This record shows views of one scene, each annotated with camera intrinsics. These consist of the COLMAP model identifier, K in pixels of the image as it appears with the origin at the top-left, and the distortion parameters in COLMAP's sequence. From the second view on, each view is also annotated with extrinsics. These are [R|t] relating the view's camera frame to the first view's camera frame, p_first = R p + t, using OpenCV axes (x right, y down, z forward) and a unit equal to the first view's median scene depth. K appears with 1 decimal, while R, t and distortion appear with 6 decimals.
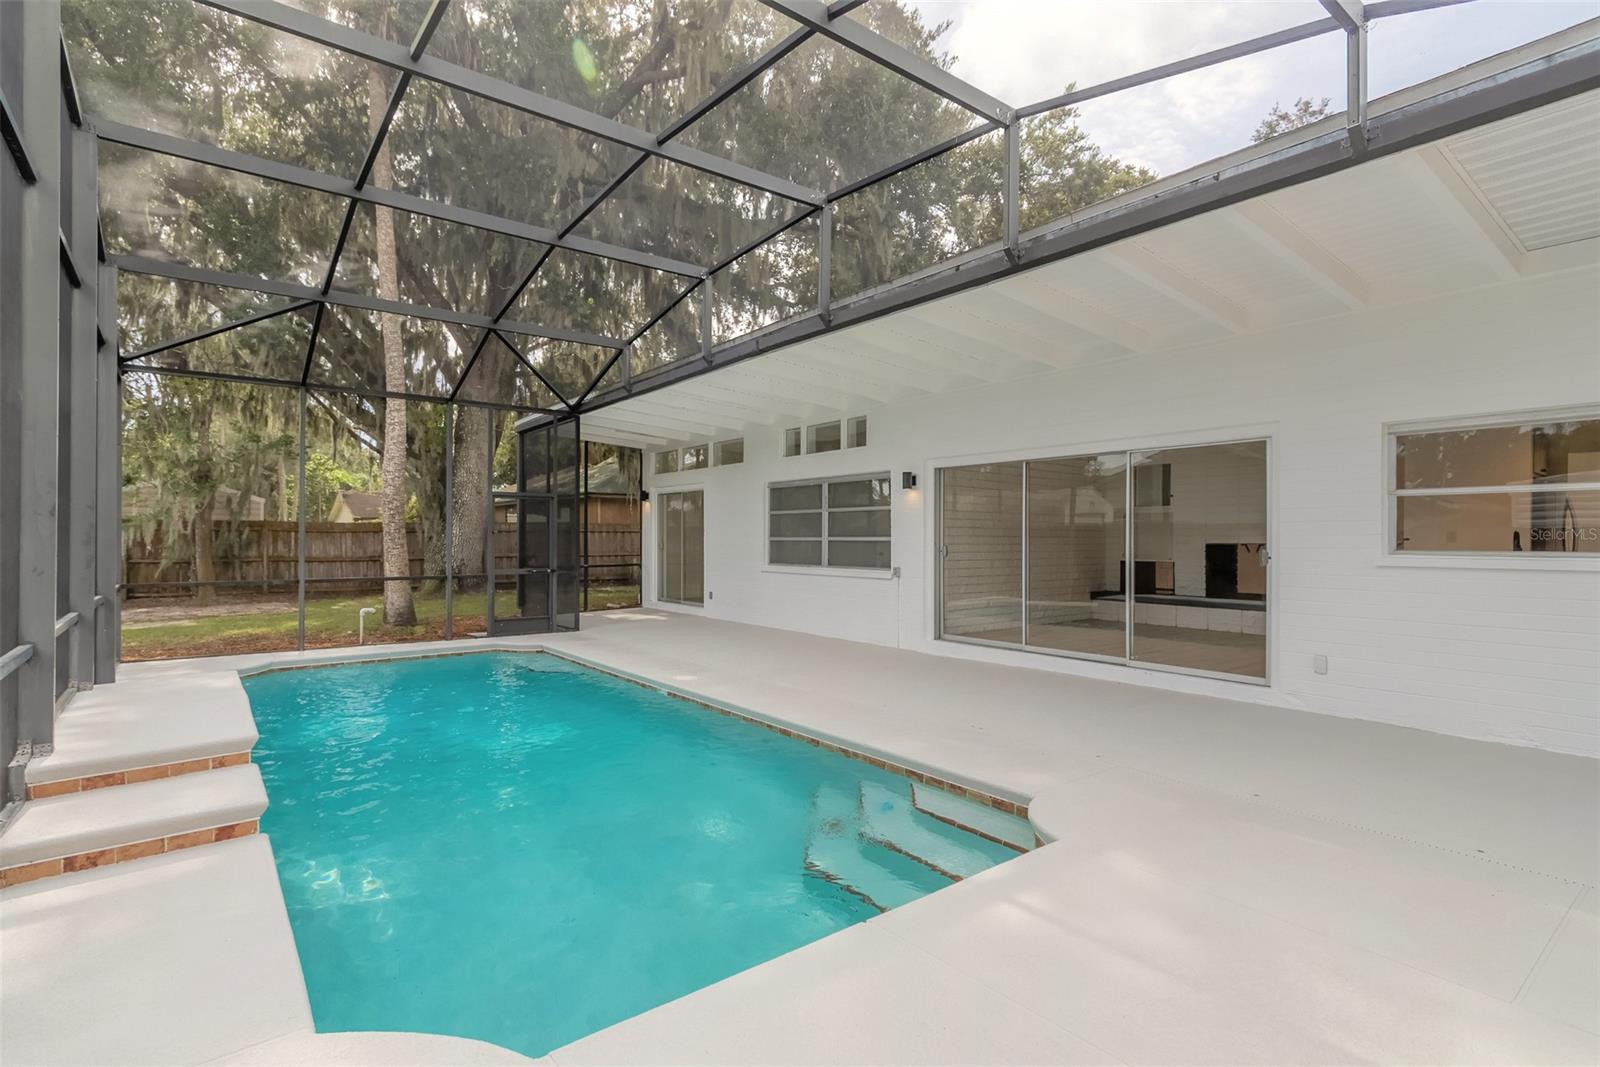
lens RADIAL K [[752.9, 0, 805.1], [0, 752.9, 527.0], [0, 0, 1]] dist [0.000375, -0.000967]
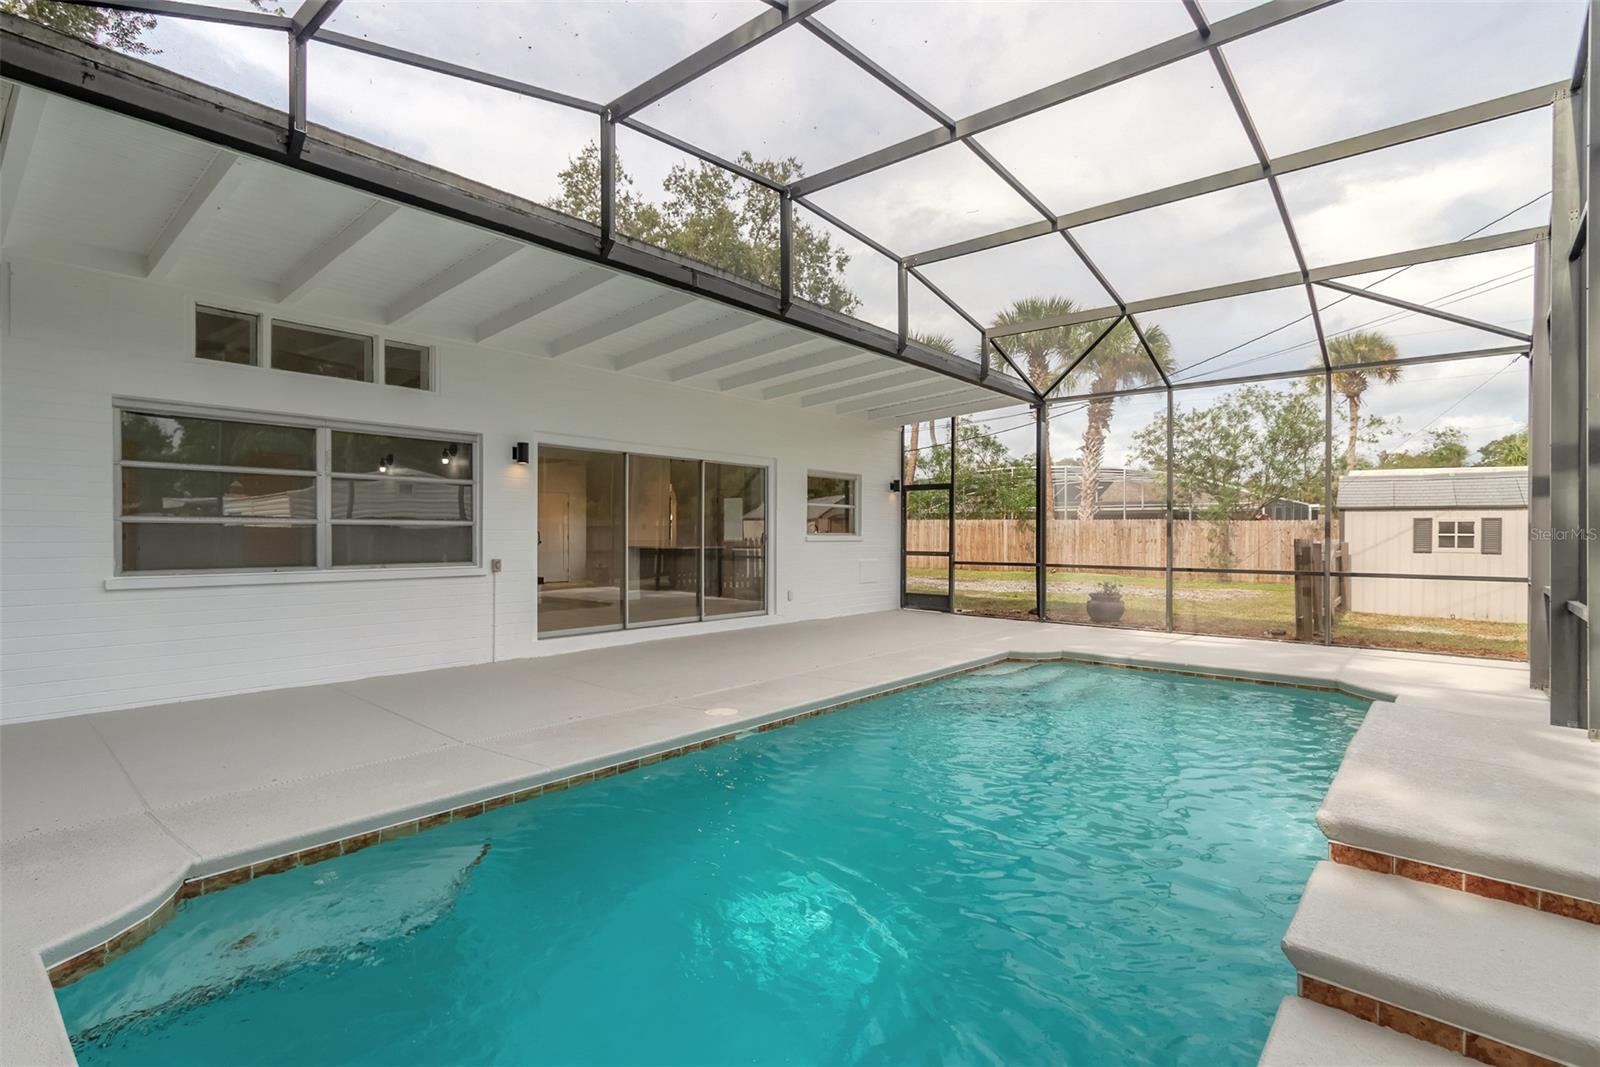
lens RADIAL K [[752.9, 0, 794.3], [0, 752.9, 545.7], [0, 0, 1]] dist [0.000375, -0.000967]
pose [[-0.186784, -0.018077, 0.982235, -0.603794], [-0.017808, 0.999729, 0.015012, 0.018229], [-0.982240, -0.014688, -0.187055, 0.702066]]
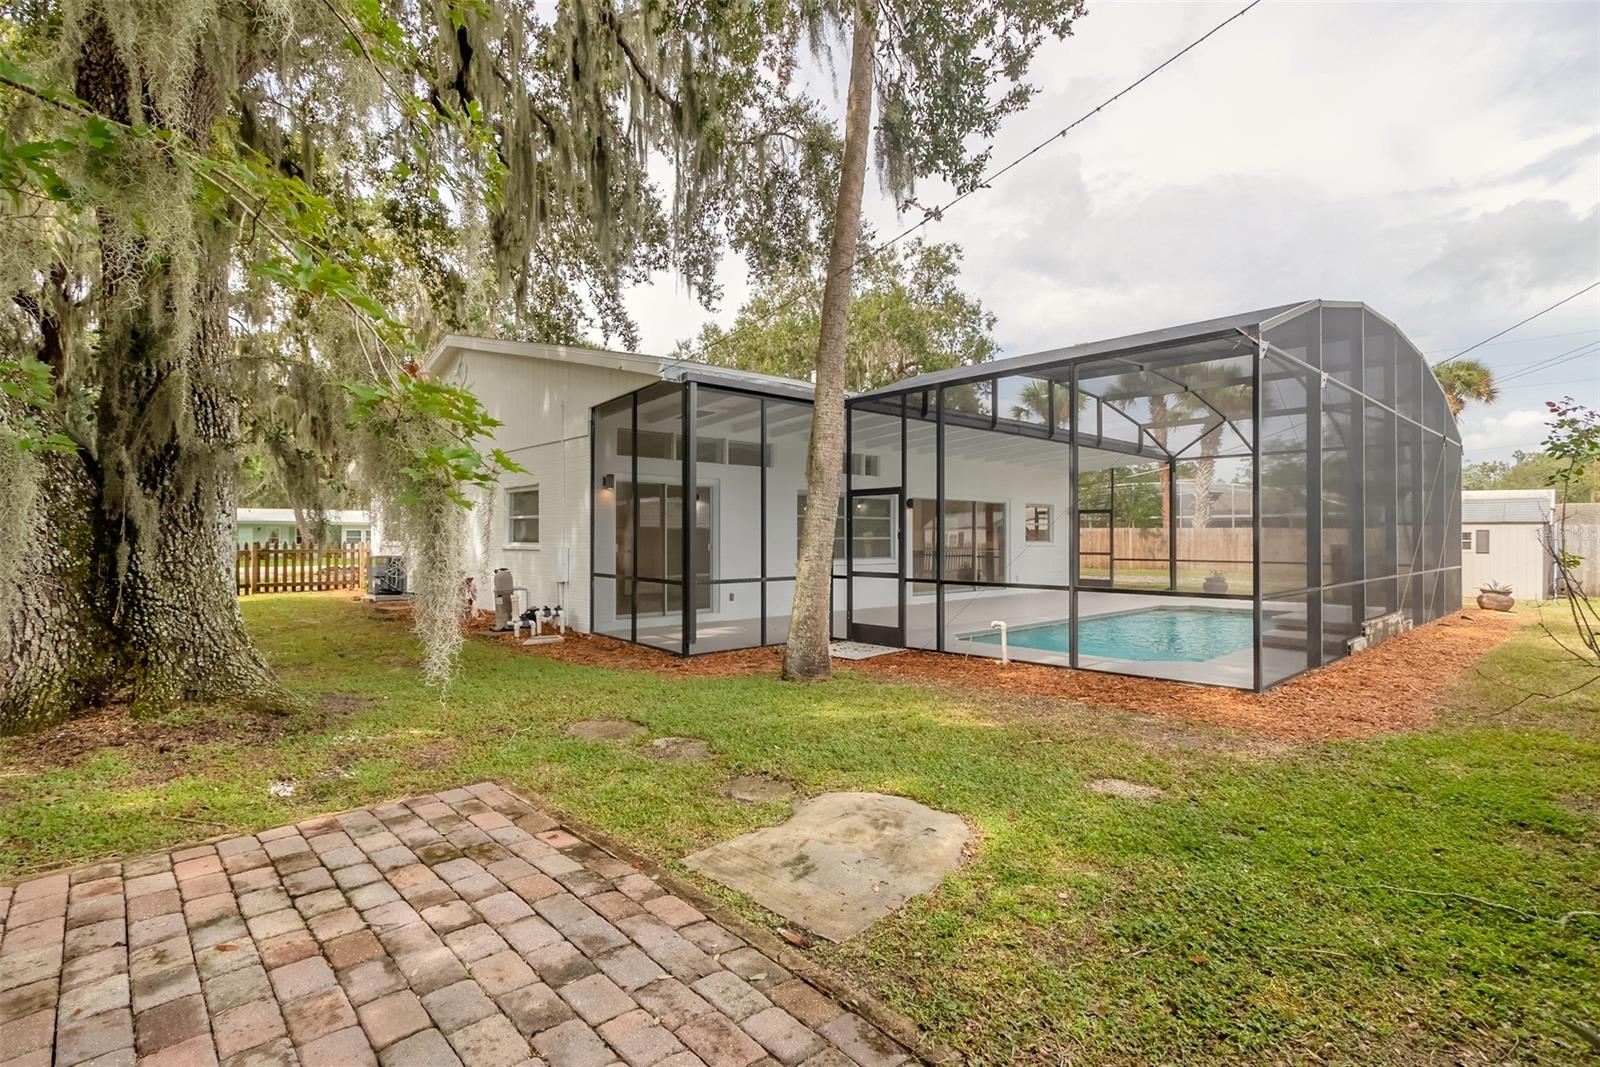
lens RADIAL K [[752.9, 0, 787.8], [0, 752.9, 543.2], [0, 0, 1]] dist [0.000375, -0.000967]
pose [[-0.060163, -0.008855, 0.998149, -1.268272], [-0.013879, 0.999871, 0.008033, 0.014272], [-0.998092, -0.013370, -0.060279, 1.128619]]
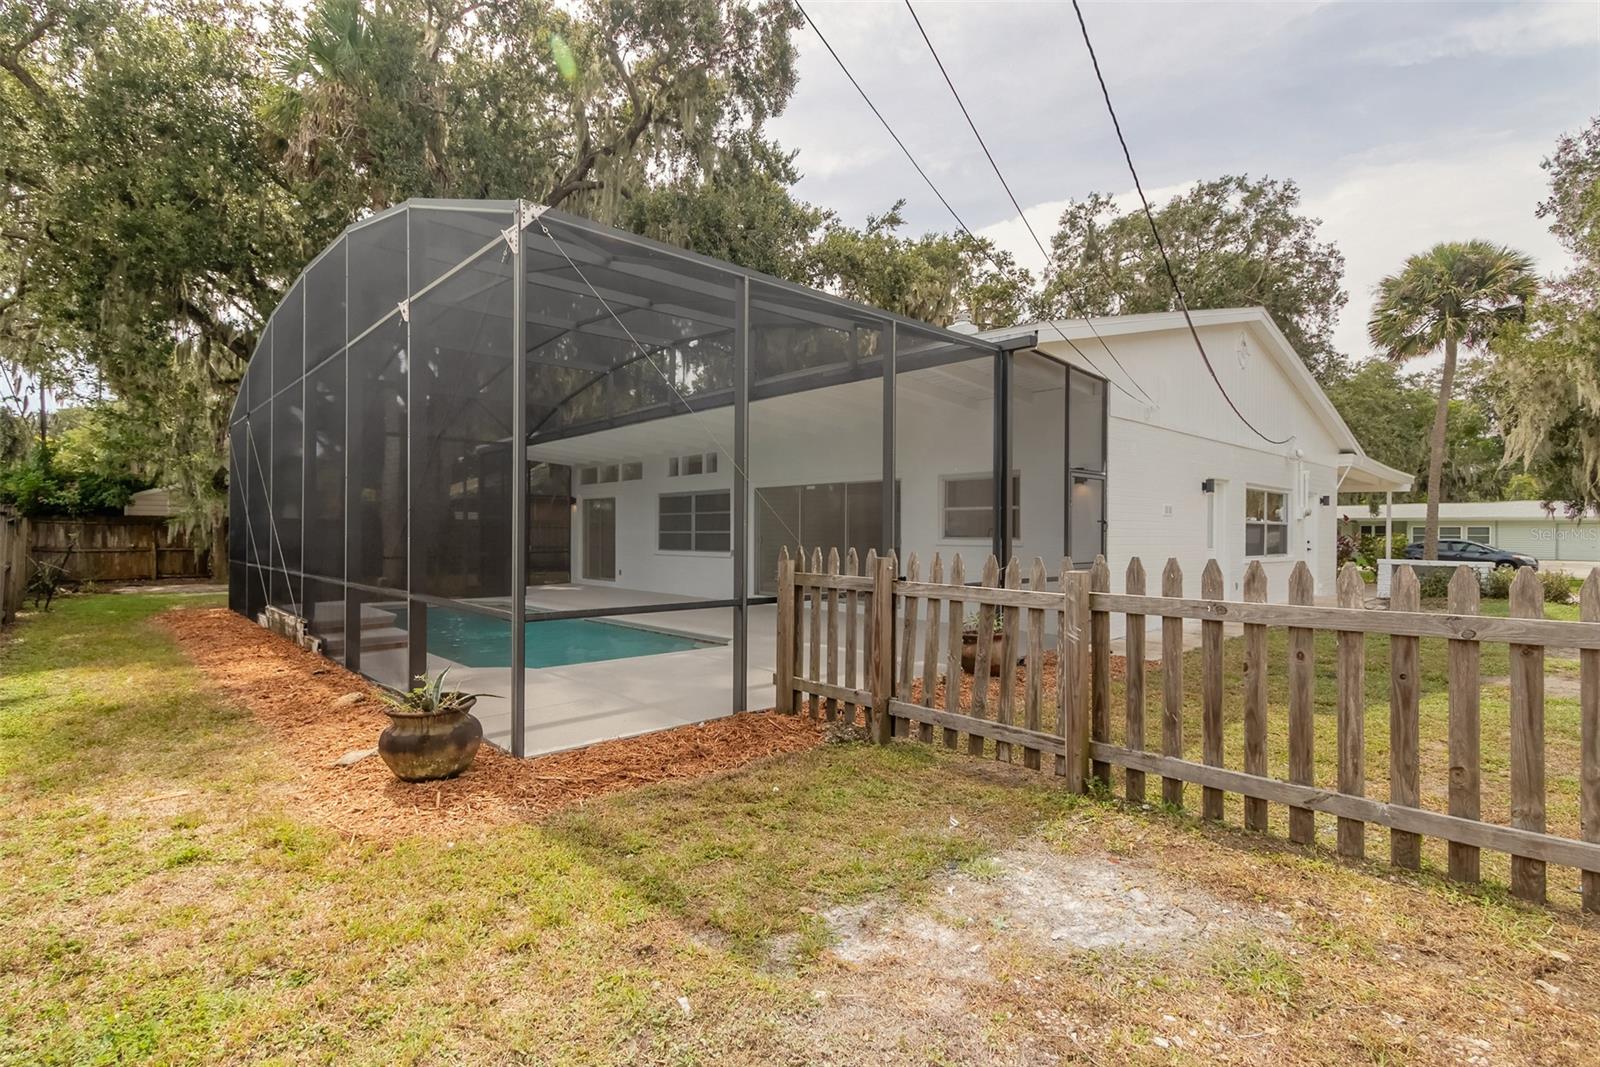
lens RADIAL K [[752.9, 0, 795.2], [0, 752.9, 543.5], [0, 0, 1]] dist [0.000375, -0.000967]
pose [[0.997249, 0.003371, 0.074052, 0.112621], [-0.005163, 0.999698, 0.024025, 0.001163], [-0.073949, -0.024341, 0.996965, -0.499375]]
